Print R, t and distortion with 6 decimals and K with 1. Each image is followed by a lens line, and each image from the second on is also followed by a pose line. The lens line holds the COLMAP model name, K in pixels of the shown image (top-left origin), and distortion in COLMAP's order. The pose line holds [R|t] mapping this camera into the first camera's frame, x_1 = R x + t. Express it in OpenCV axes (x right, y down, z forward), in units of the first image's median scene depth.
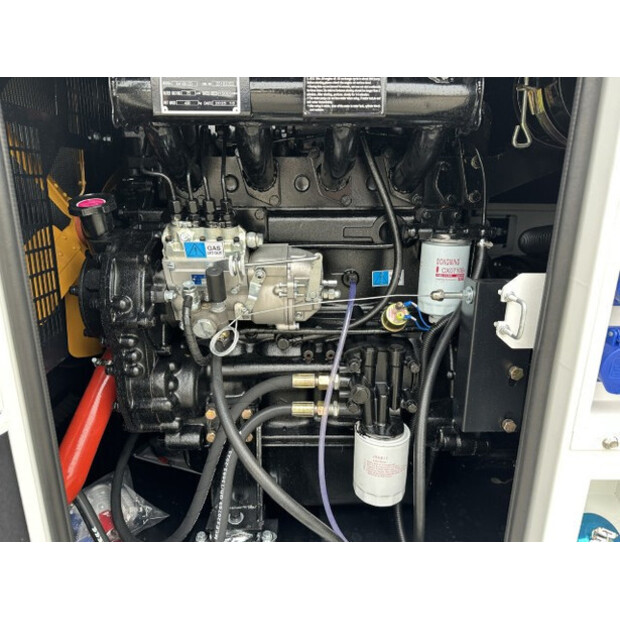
lens RADIAL K [[442.4, 0, 311.7], [0, 442.4, 314.8], [0, 0, 1]] dist [0.028344, -0.029951]
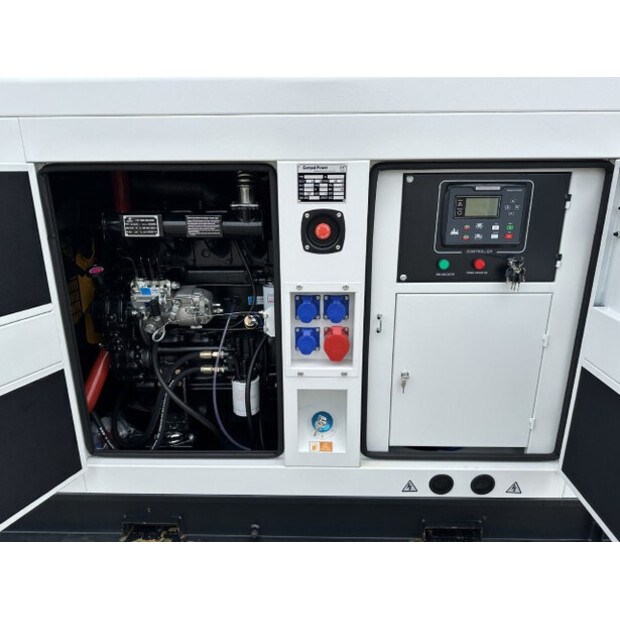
lens RADIAL K [[442.4, 0, 311.7], [0, 442.4, 314.8], [0, 0, 1]] dist [0.028344, -0.029951]
pose [[0.999663, -0.004016, -0.025655, 0.524390], [0.004504, 0.999809, 0.019017, -0.064884], [0.025574, -0.019126, 0.999490, -0.986874]]
